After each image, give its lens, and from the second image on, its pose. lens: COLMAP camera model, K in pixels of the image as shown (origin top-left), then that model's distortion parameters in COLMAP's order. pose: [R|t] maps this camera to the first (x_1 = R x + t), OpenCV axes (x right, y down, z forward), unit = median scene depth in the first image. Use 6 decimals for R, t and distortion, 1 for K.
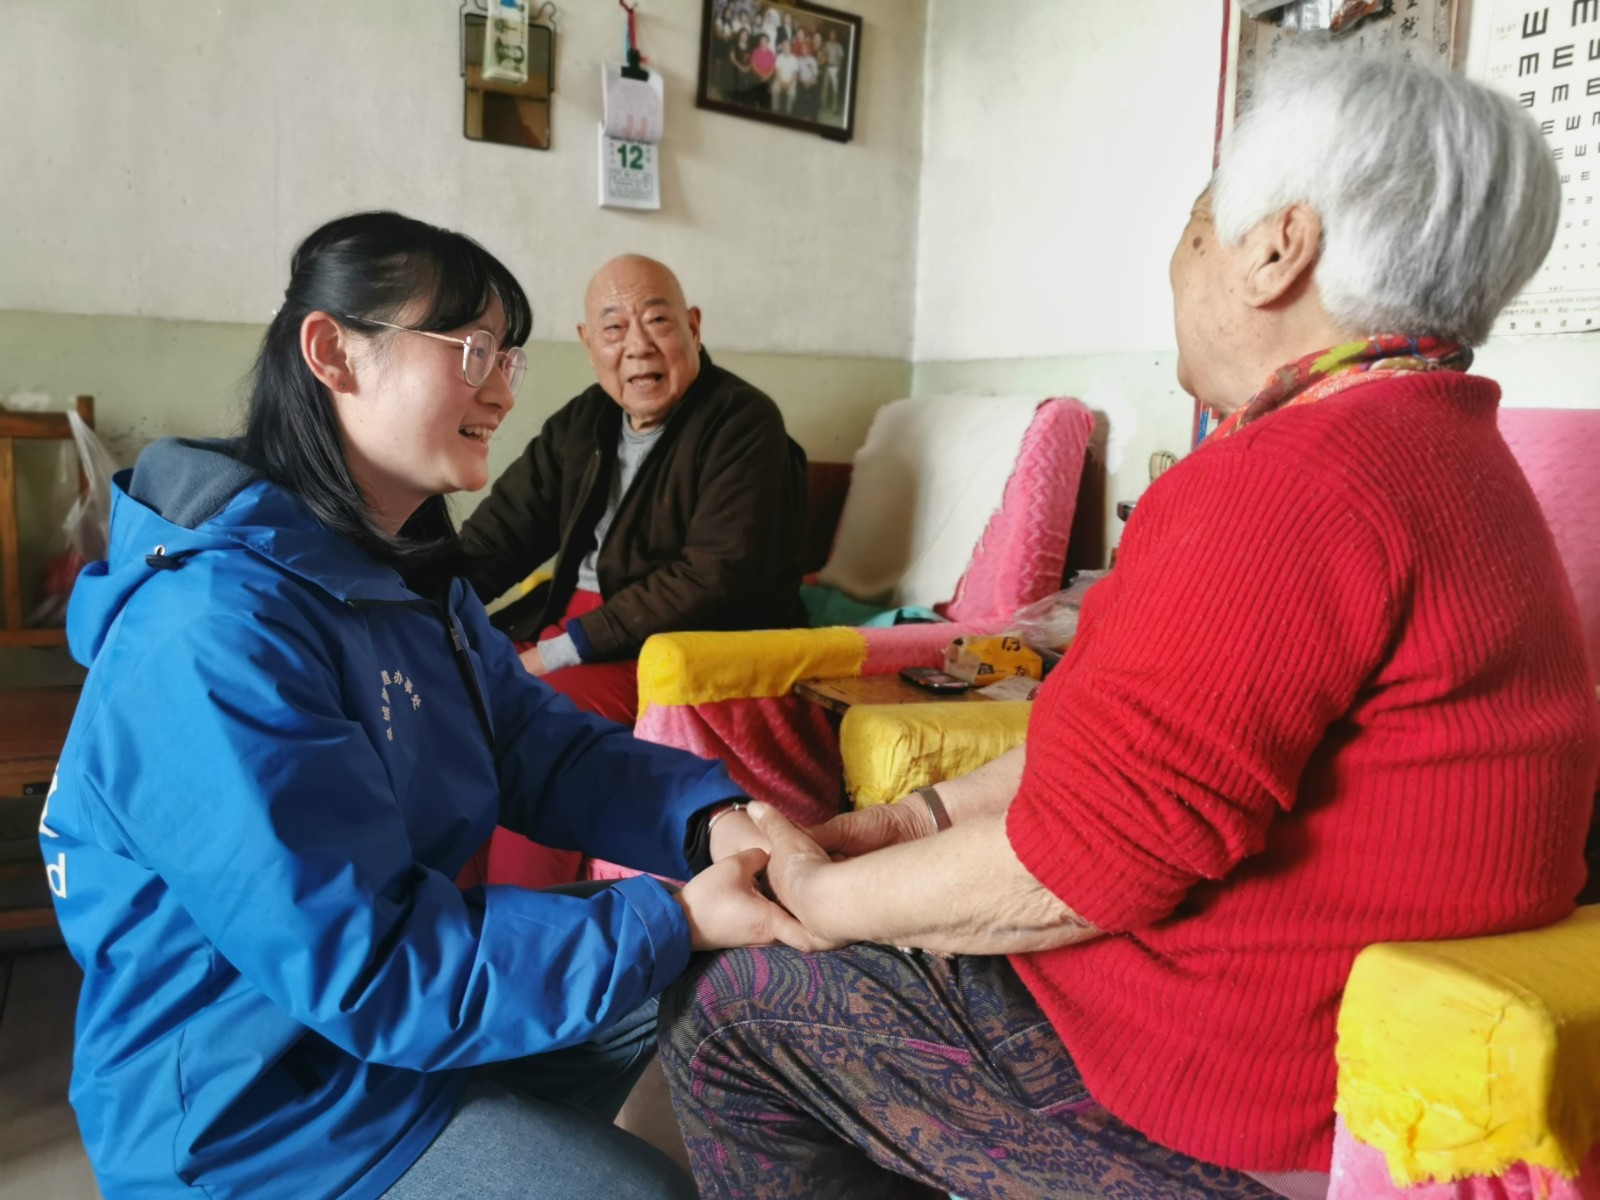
lens RADIAL K [[1349.6, 0, 802.4], [0, 1349.6, 603.7], [0, 0, 1]] dist [-0.037010, -0.017309]
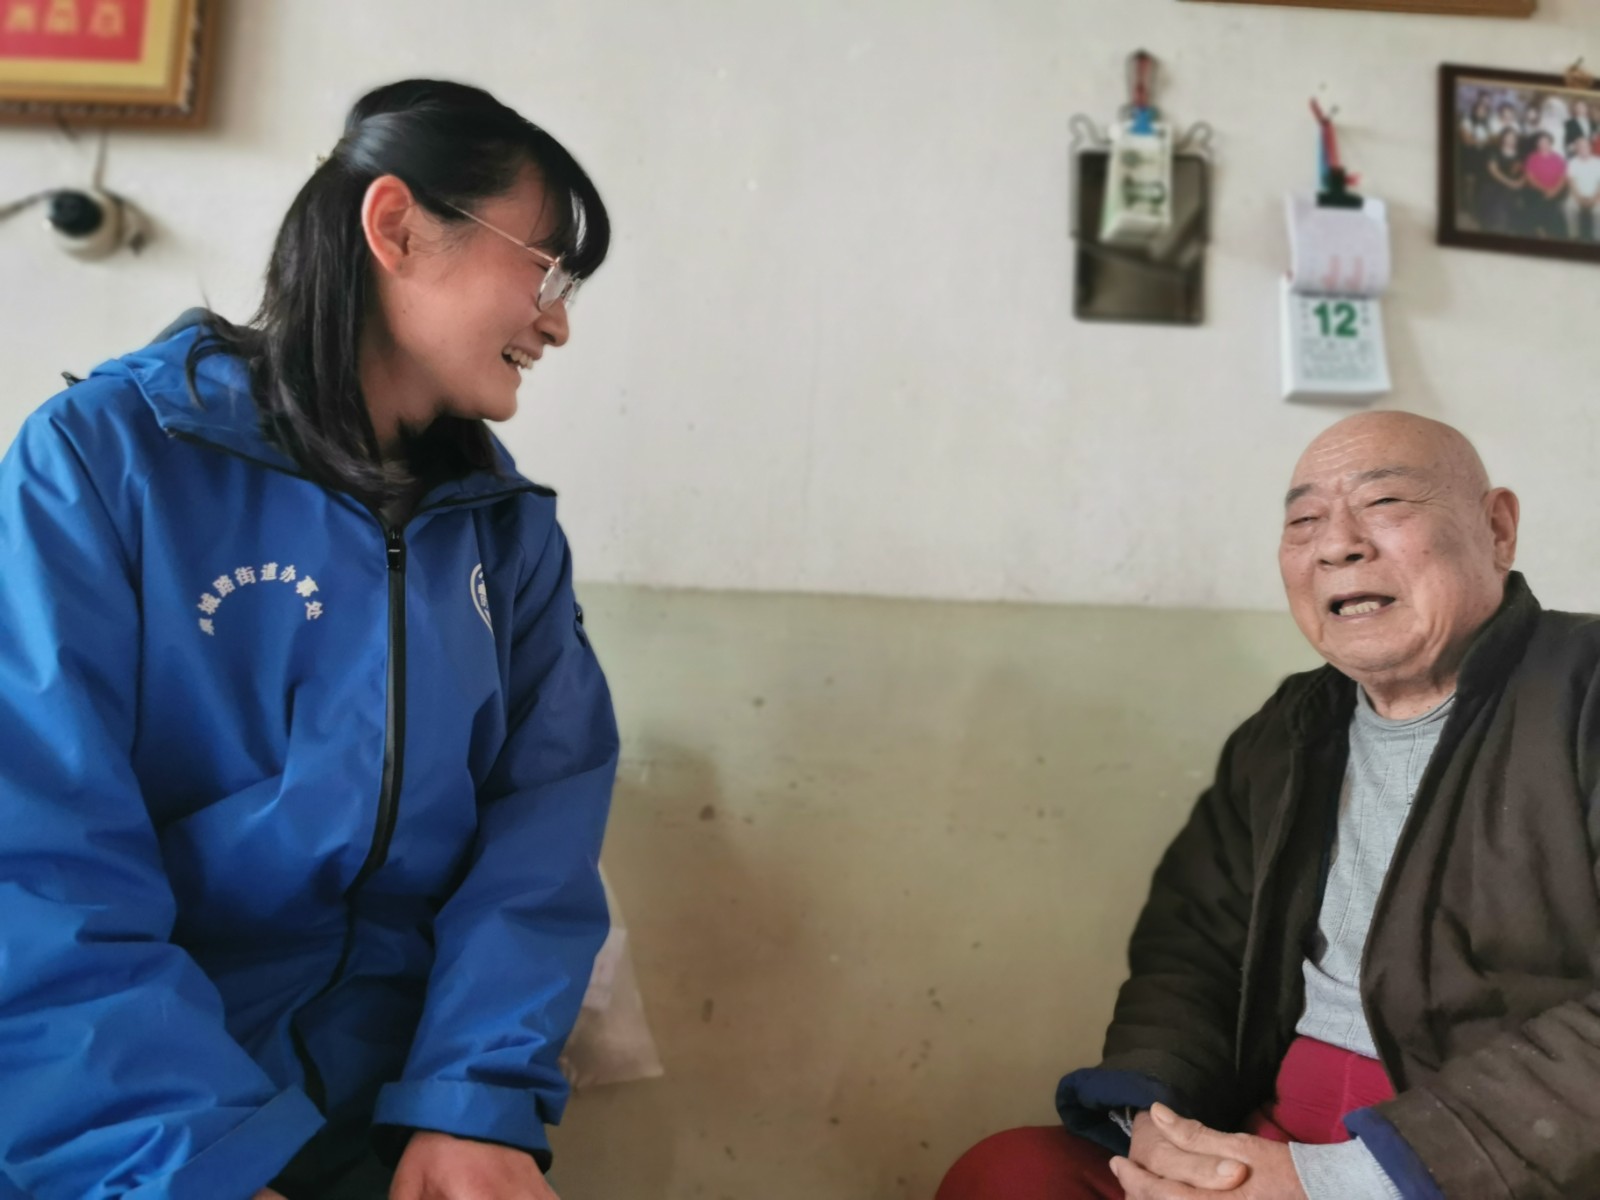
lens RADIAL K [[1349.6, 0, 805.2], [0, 1349.6, 600.8], [0, 0, 1]] dist [-0.037010, -0.017309]
pose [[0.911818, -0.045030, -0.408119, -0.104554], [-0.082871, 0.953330, -0.290336, -0.002881], [0.402146, 0.298555, 0.865531, 0.394072]]
